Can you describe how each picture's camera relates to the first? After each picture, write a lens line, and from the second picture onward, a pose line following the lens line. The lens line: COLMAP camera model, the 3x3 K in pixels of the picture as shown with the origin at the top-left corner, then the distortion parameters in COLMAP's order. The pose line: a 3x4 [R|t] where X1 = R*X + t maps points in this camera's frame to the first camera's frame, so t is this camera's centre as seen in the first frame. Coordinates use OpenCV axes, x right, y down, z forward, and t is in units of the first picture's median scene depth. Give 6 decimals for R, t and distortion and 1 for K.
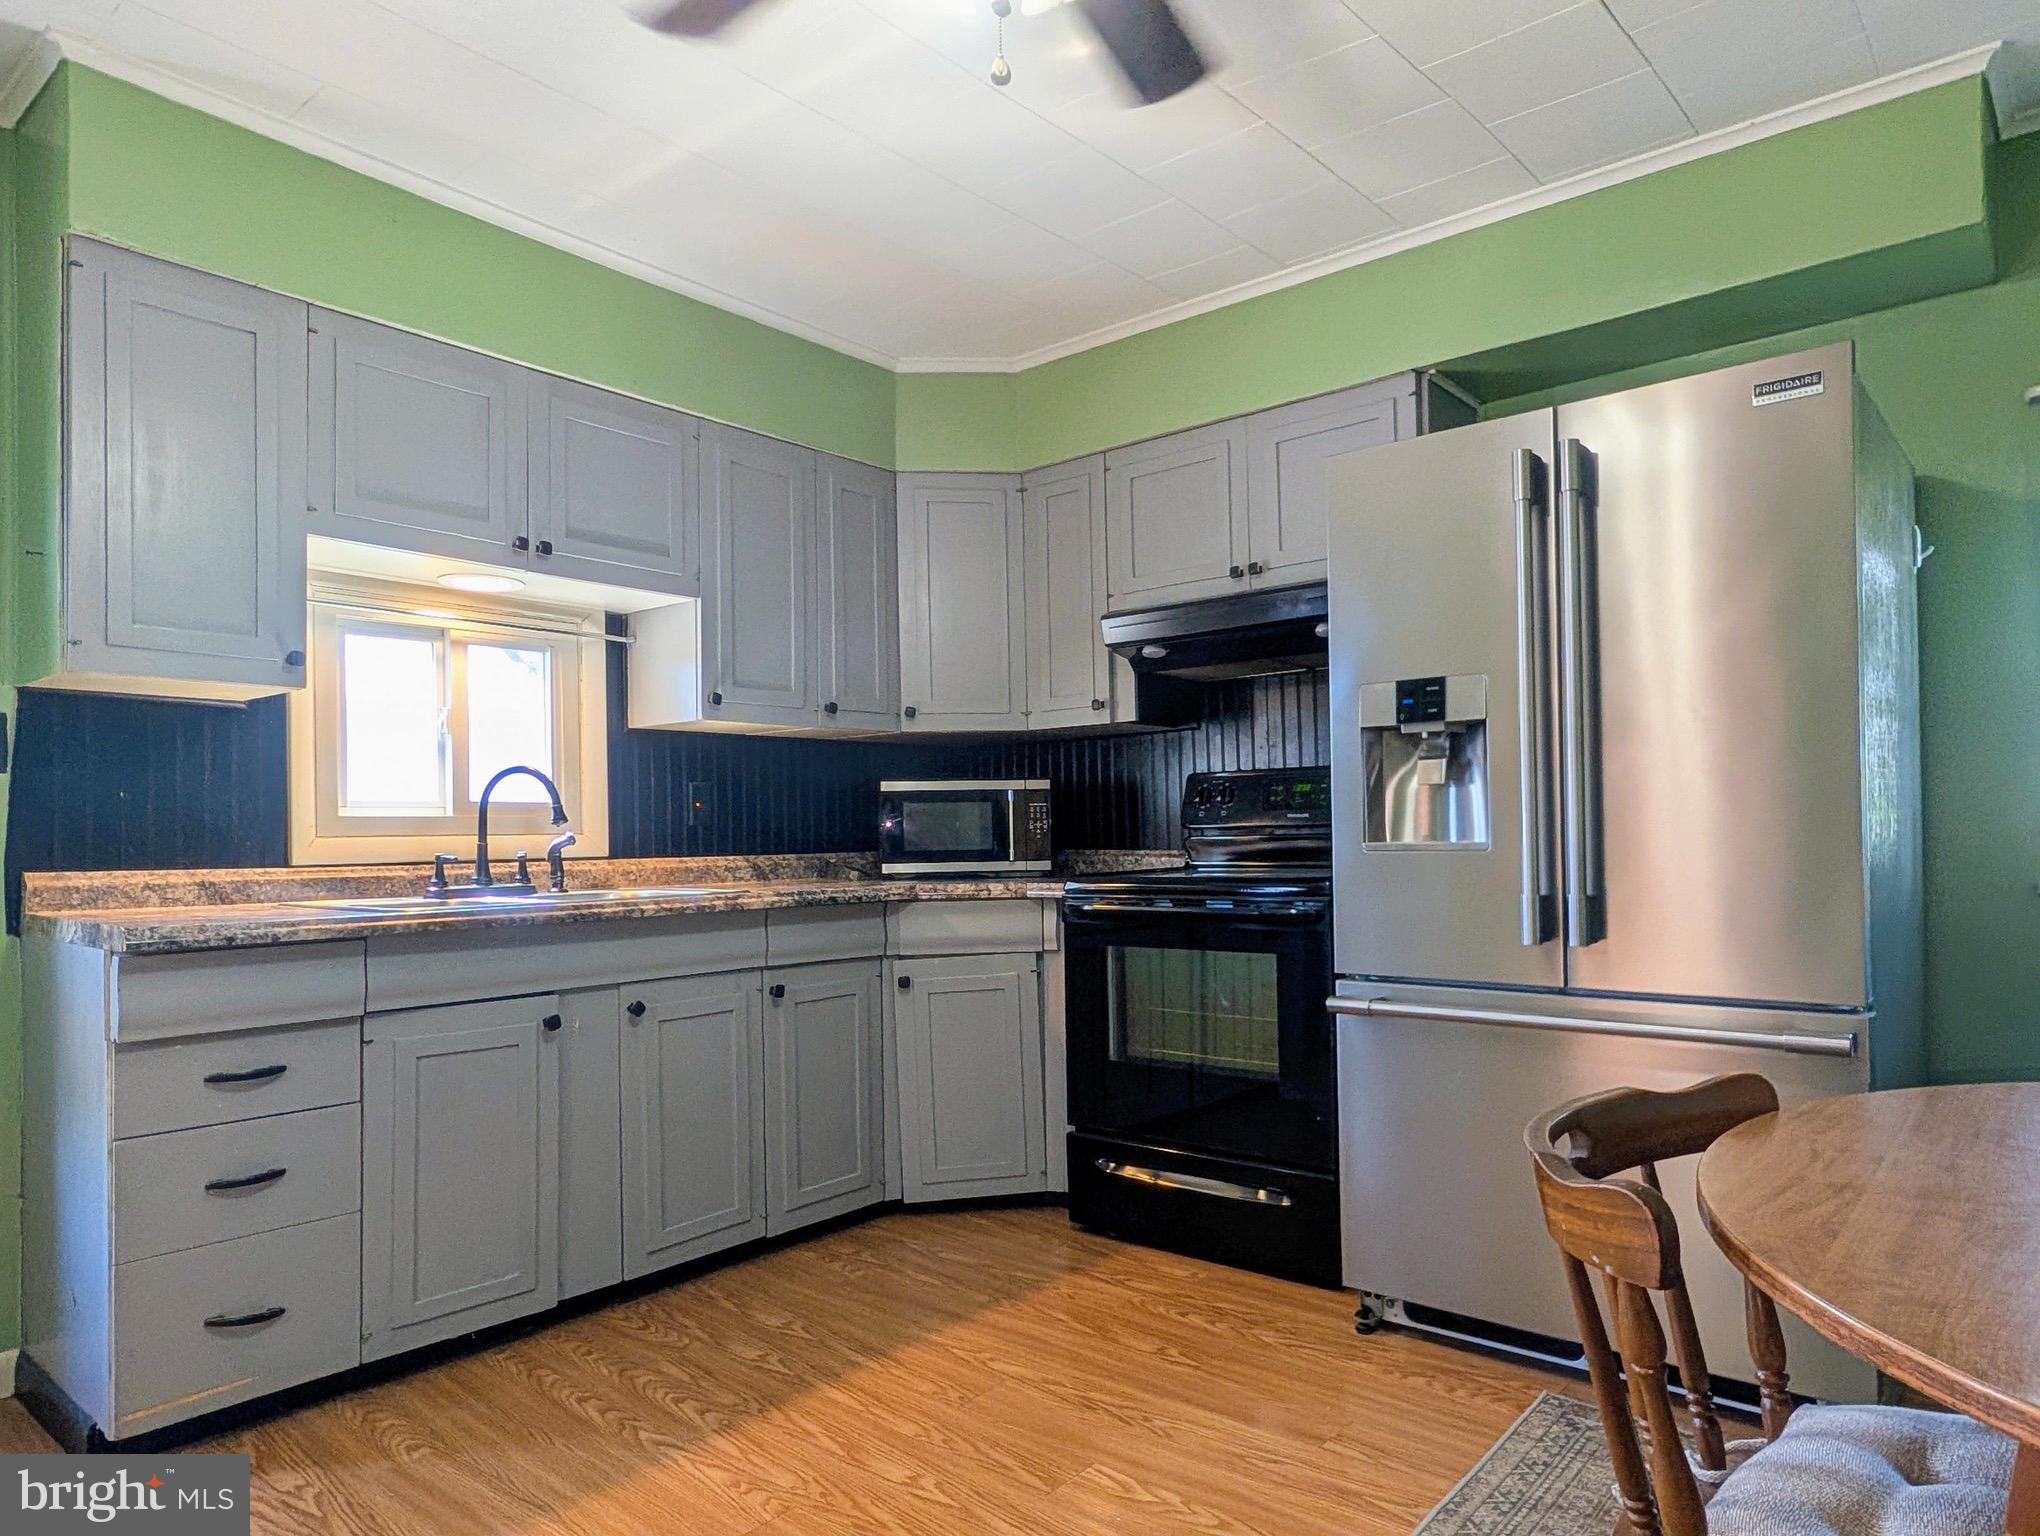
lens RADIAL K [[1259.2, 0, 1021.5], [0, 1259.2, 817.7], [0, 0, 1]] dist [-0.008219, 0.012559]
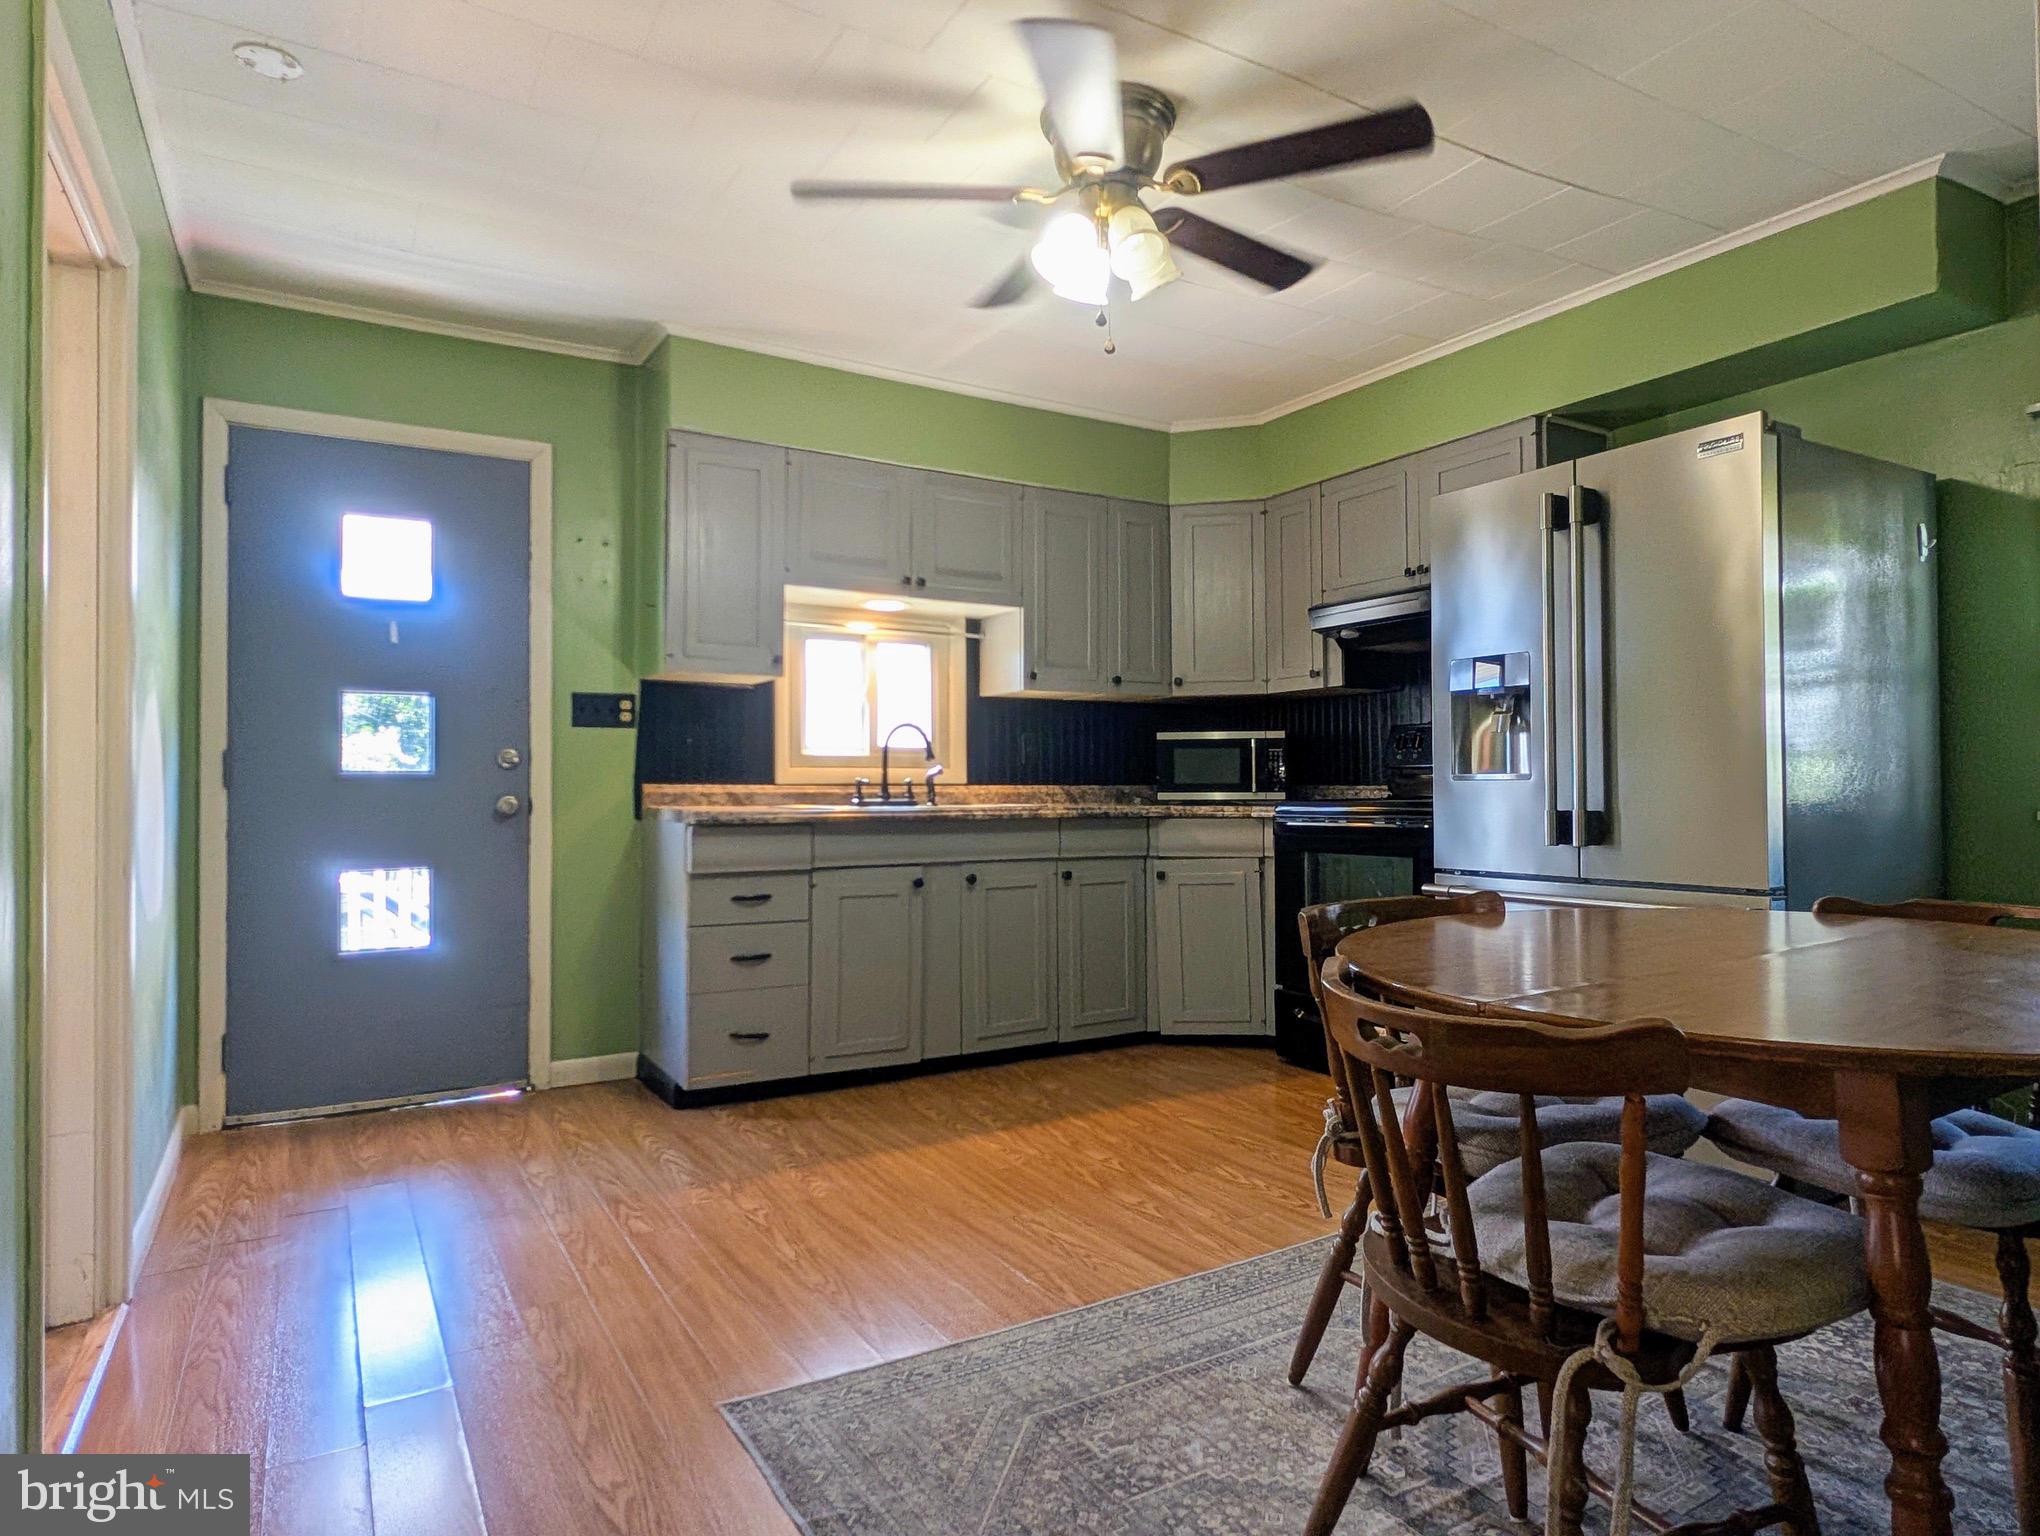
lens RADIAL K [[1210.0, 0, 1020.0], [0, 1210.0, 768.0], [0, 0, 1]] dist [0.000282, 0.013465]
pose [[0.944944, 0.006623, -0.327164, 0.212964], [-0.007464, 0.999971, -0.001314, 0.015012], [0.327146, 0.003684, 0.944967, -0.348472]]
